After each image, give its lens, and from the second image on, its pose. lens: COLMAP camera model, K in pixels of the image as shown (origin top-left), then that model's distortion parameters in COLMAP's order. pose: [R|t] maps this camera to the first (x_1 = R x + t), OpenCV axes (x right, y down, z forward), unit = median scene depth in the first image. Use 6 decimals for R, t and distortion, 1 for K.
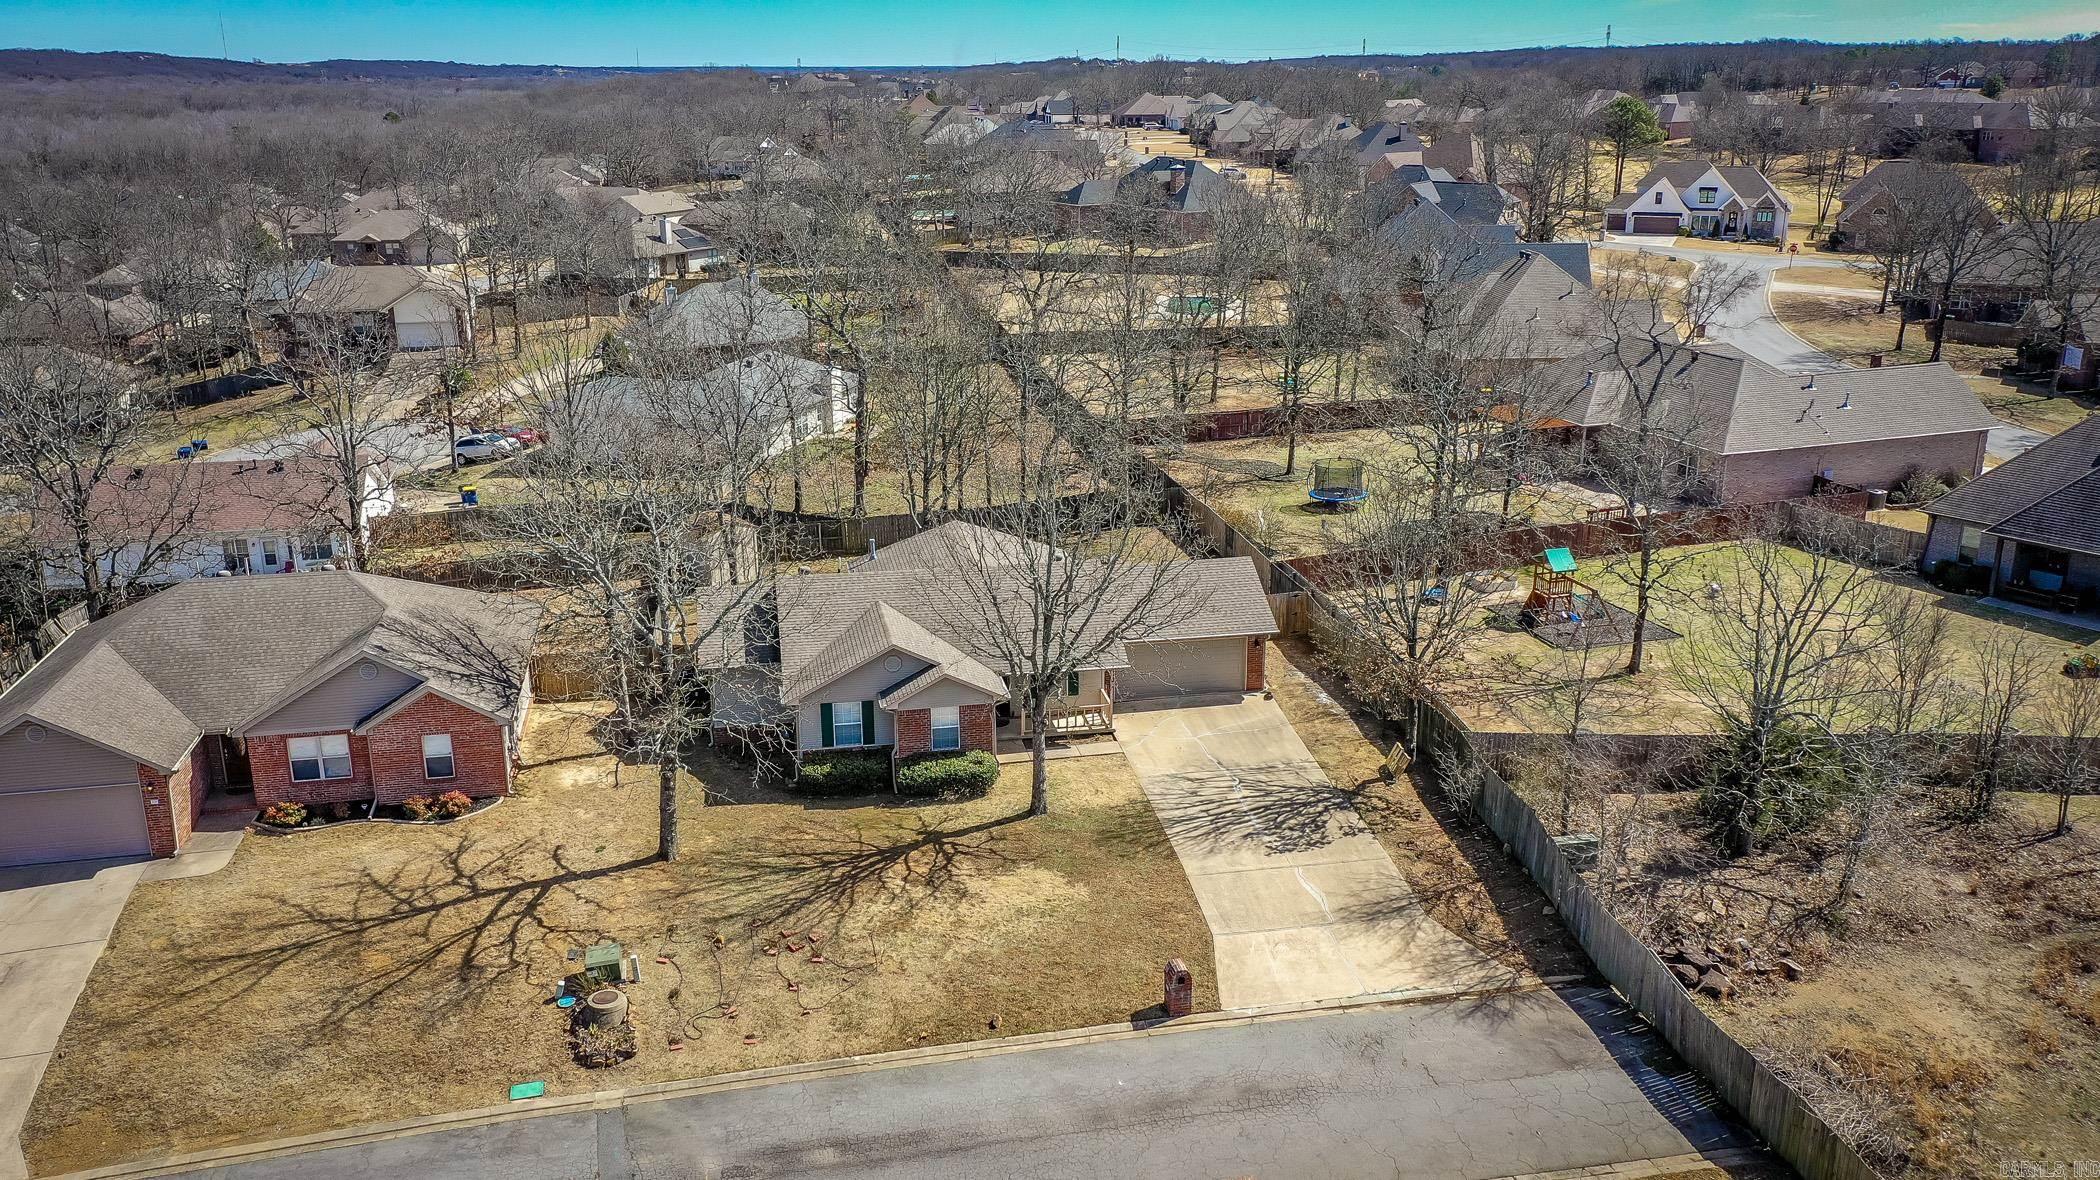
lens RADIAL K [[1698.7, 0, 1050.0], [0, 1698.7, 590.0], [0, 0, 1]] dist [0.003647, -0.001875]
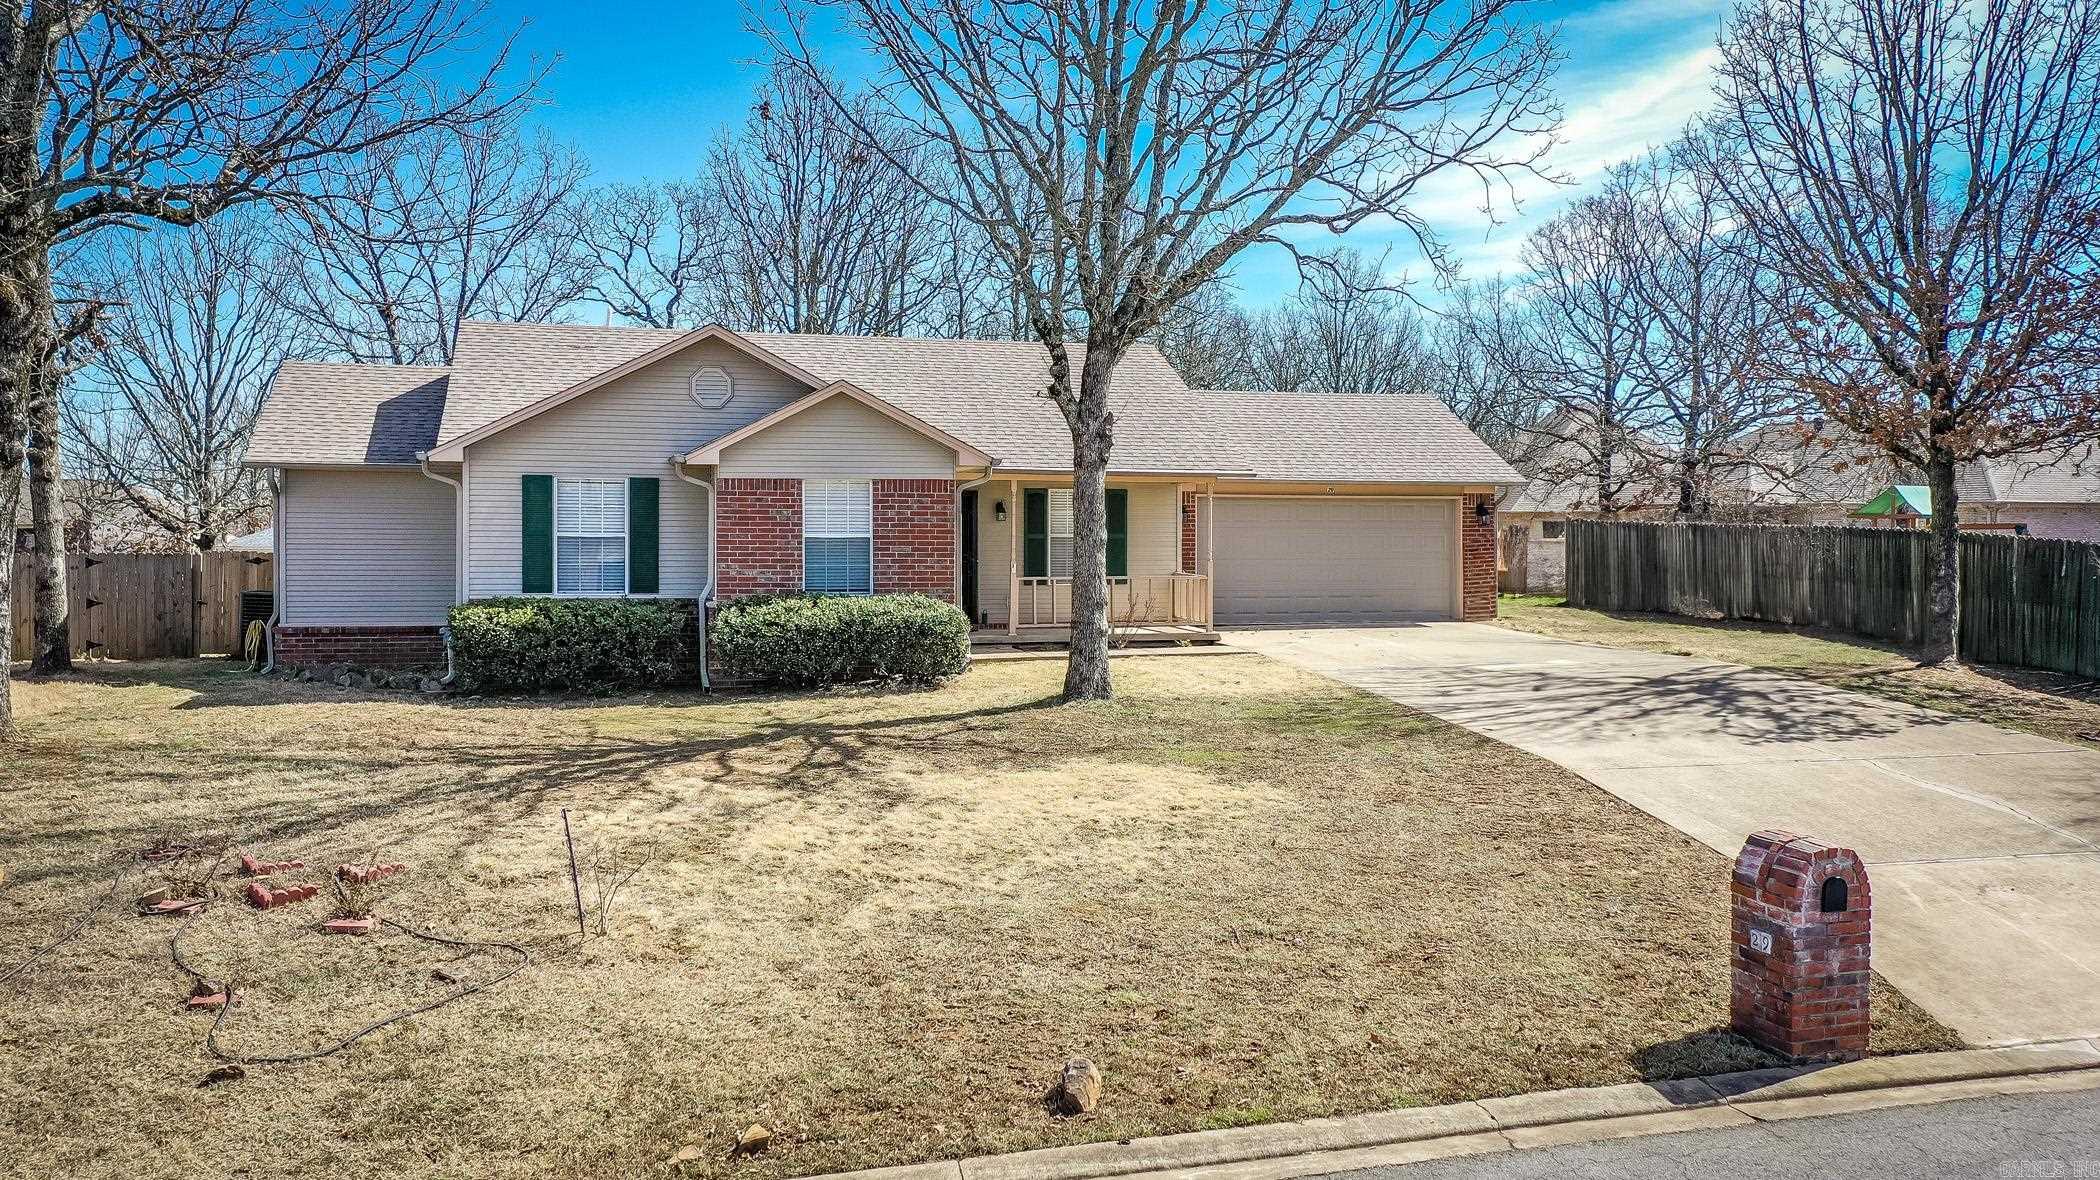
lens RADIAL K [[1698.7, 0, 1050.0], [0, 1698.7, 590.0], [0, 0, 1]] dist [0.003647, -0.001875]
pose [[0.996803, 0.003884, 0.079800, -0.049278], [0.017914, 0.962520, -0.270619, 0.229515], [-0.077860, 0.271183, 0.959374, 0.696781]]
